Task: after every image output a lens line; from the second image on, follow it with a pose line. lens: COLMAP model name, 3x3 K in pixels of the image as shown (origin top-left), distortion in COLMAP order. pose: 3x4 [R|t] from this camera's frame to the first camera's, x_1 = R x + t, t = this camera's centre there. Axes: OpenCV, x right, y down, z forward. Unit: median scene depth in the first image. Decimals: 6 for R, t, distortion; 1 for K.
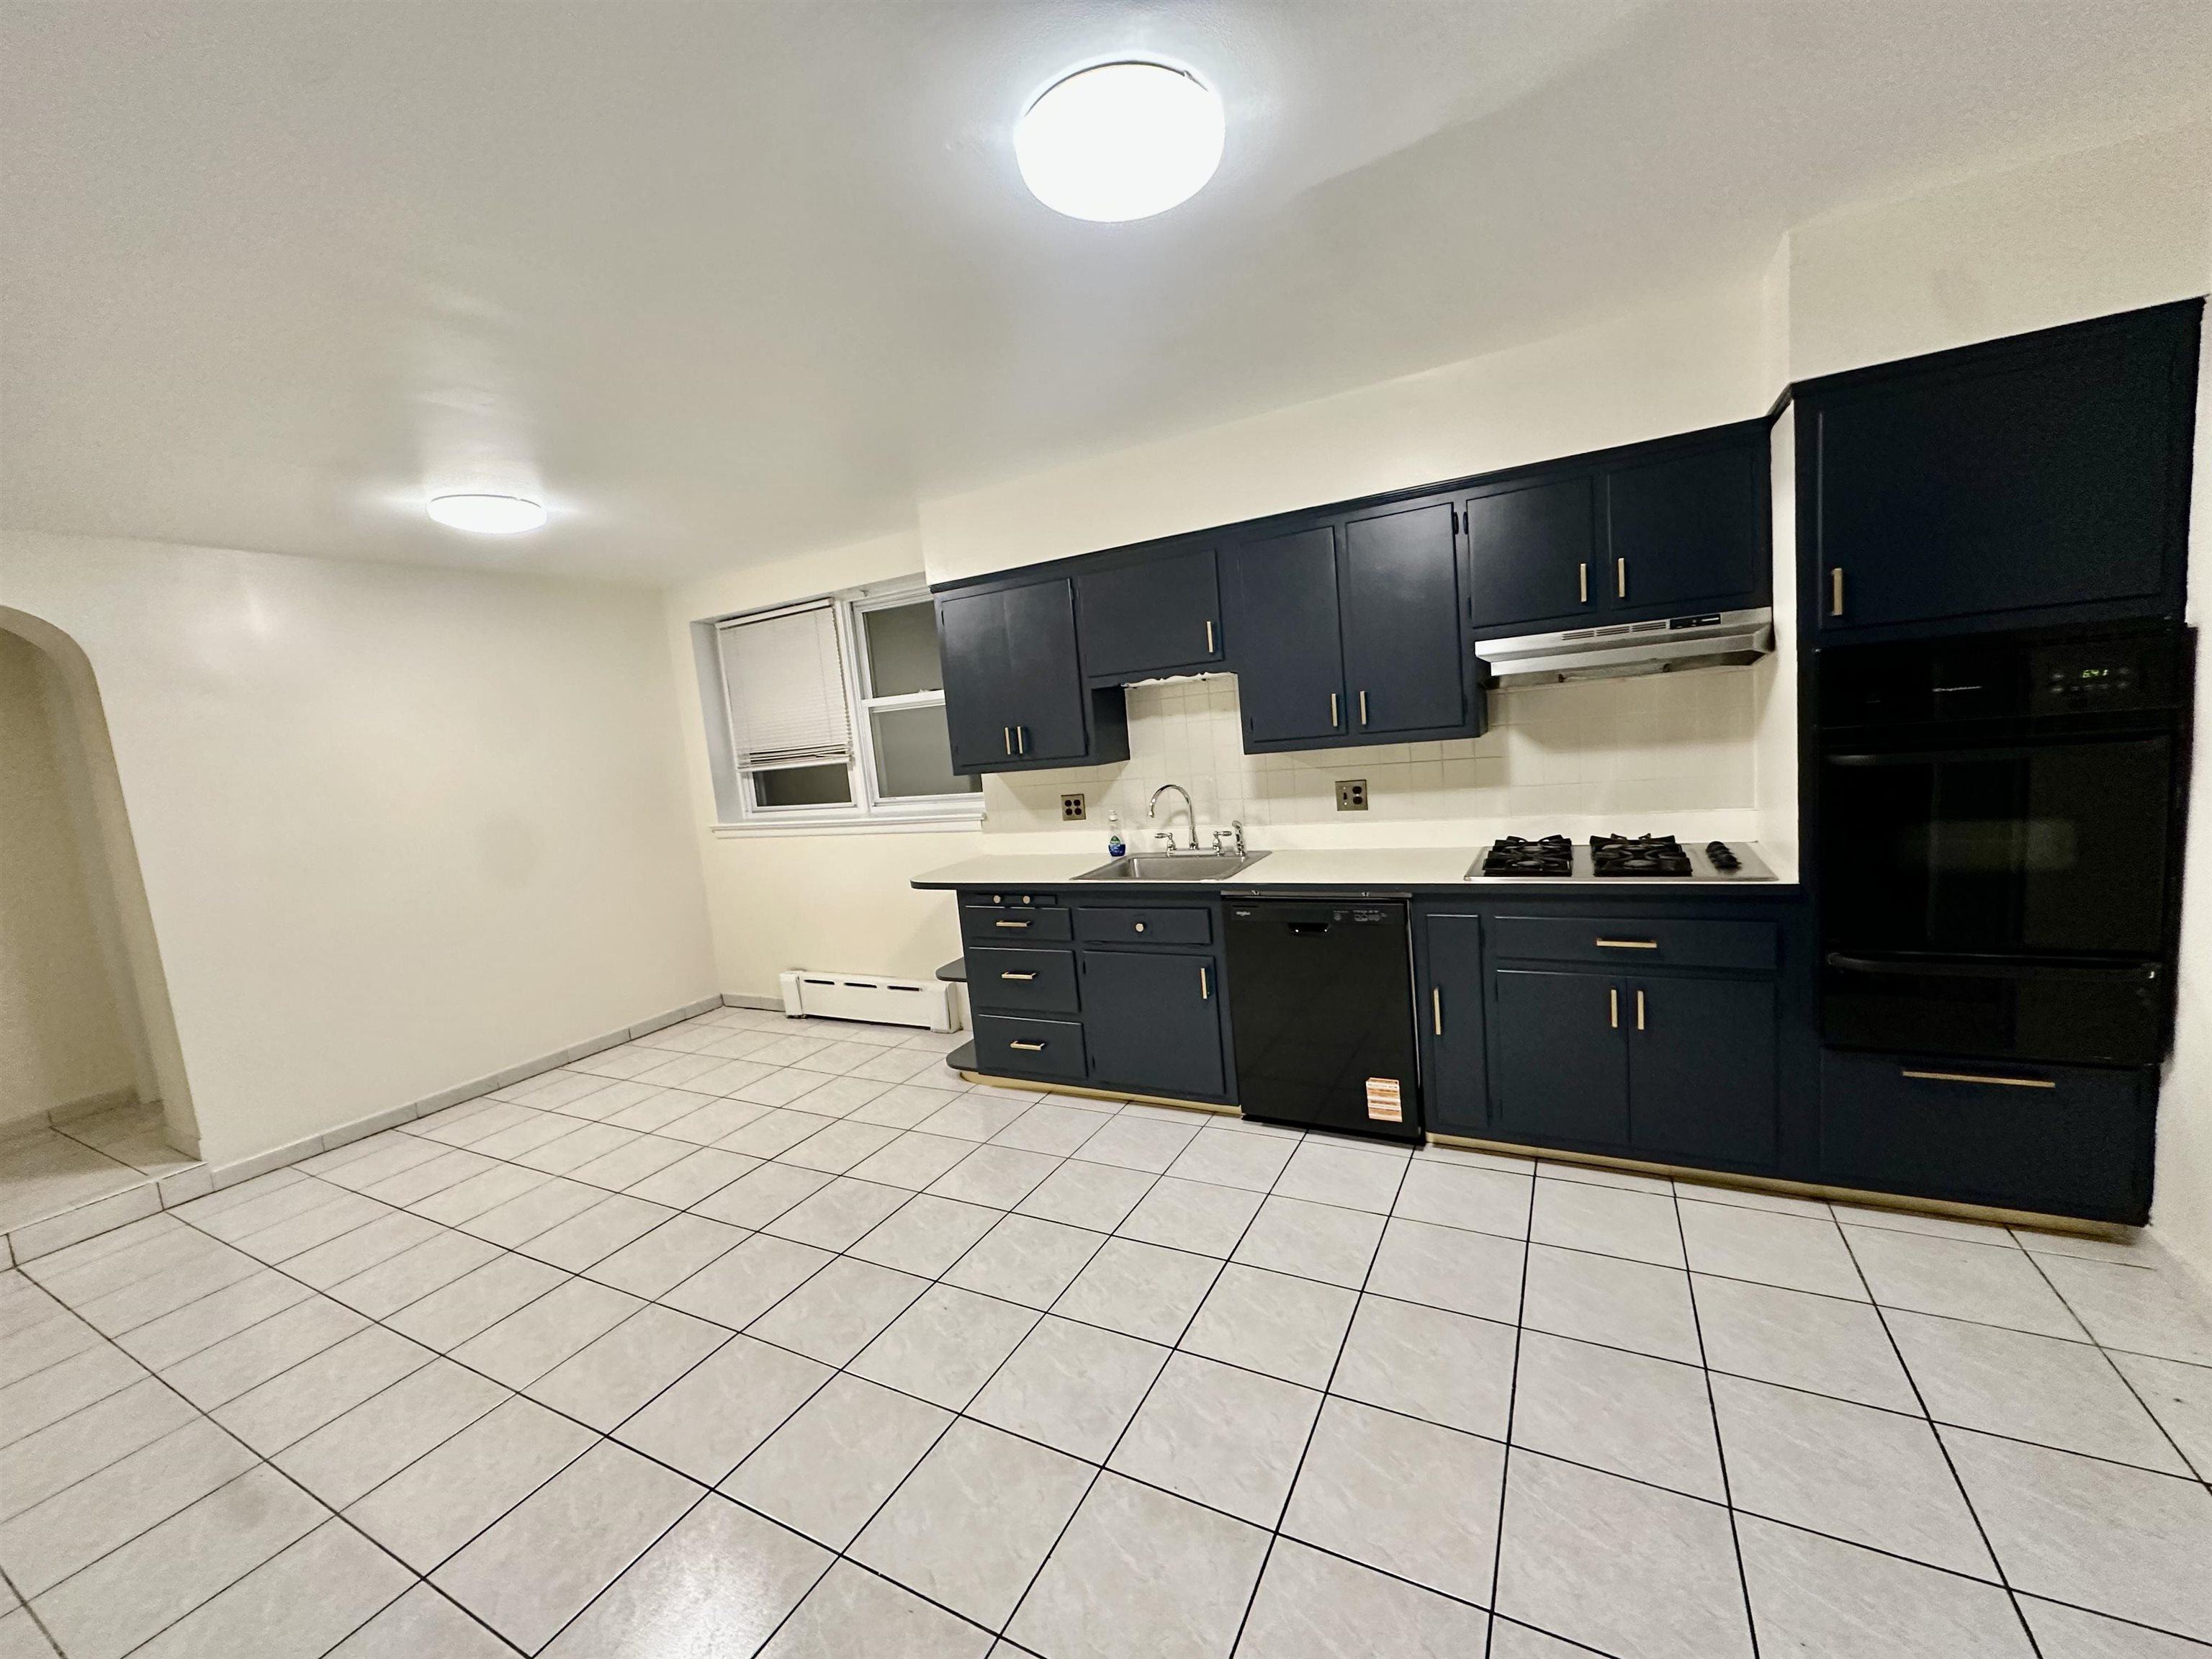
lens RADIAL K [[875.4, 0, 1107.7], [0, 875.4, 843.7], [0, 0, 1]] dist [-0.002121, -0.000361]
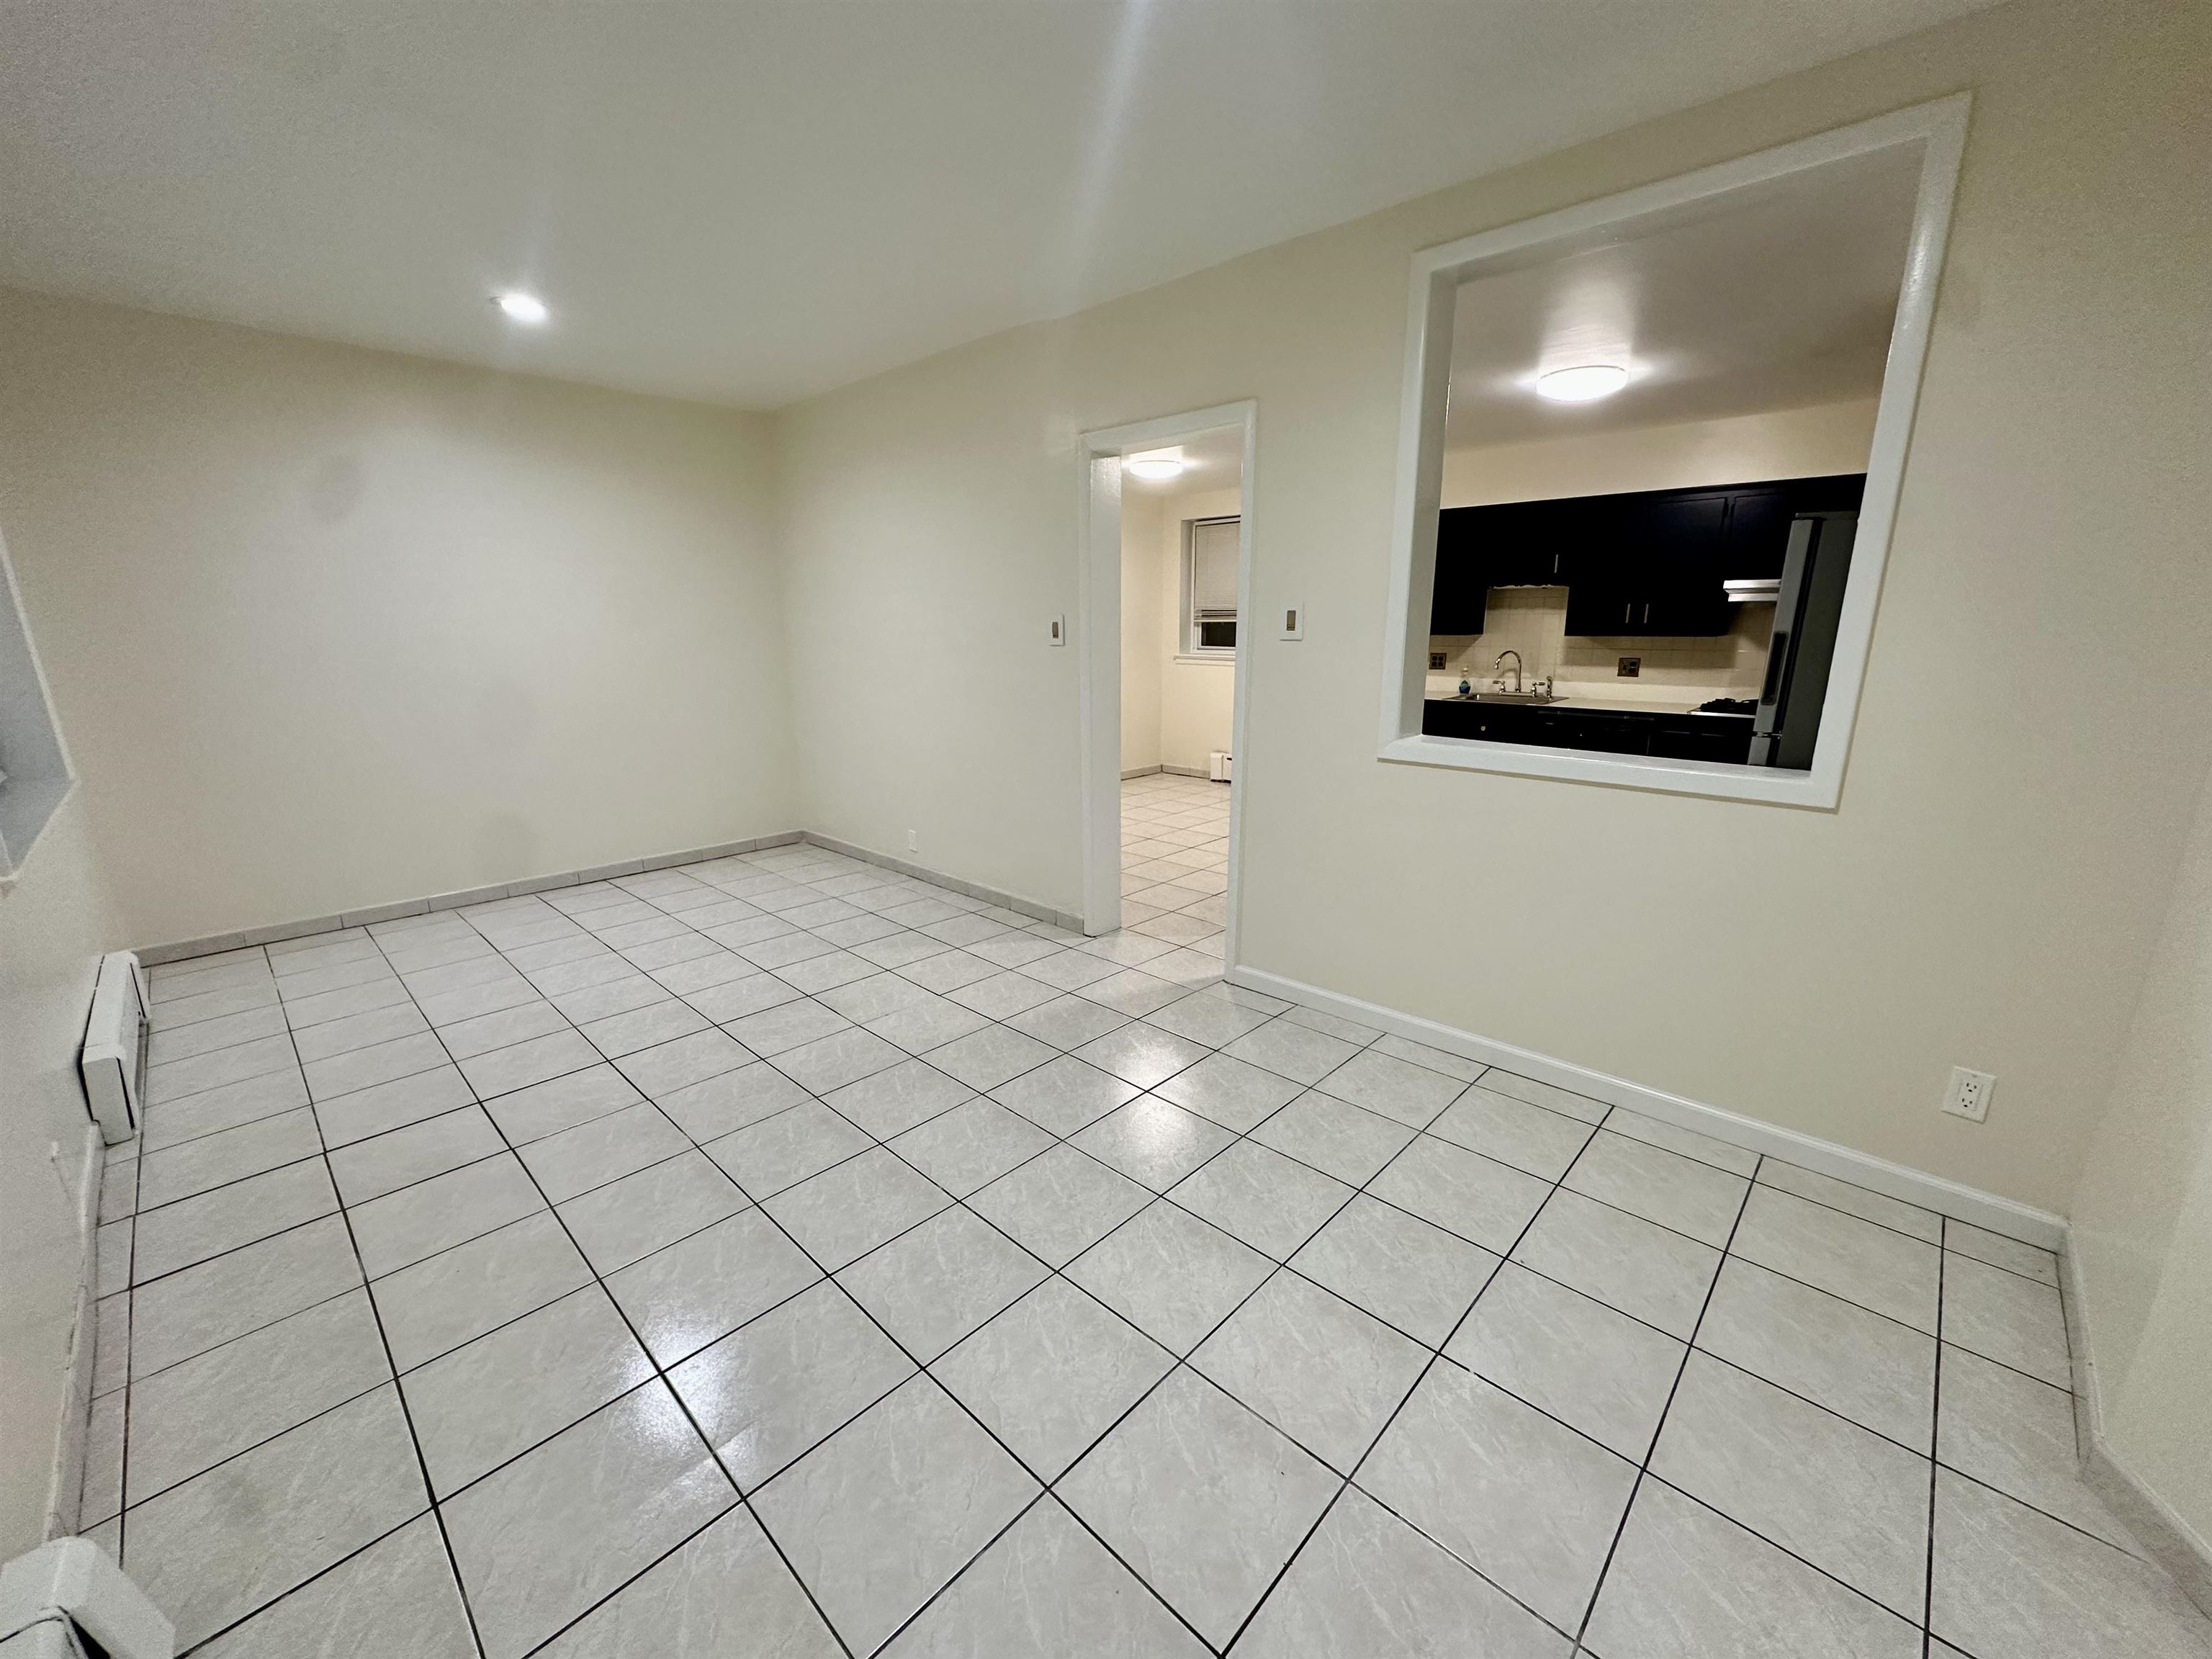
lens RADIAL K [[877.1, 0, 1106.0], [0, 877.1, 829.5], [0, 0, 1]] dist [0.012485, 0.000068]
pose [[0.958379, 0.141250, -0.248111, -0.190333], [-0.107054, 0.983424, 0.146346, 0.097111], [0.264669, -0.113694, 0.957614, -0.802119]]
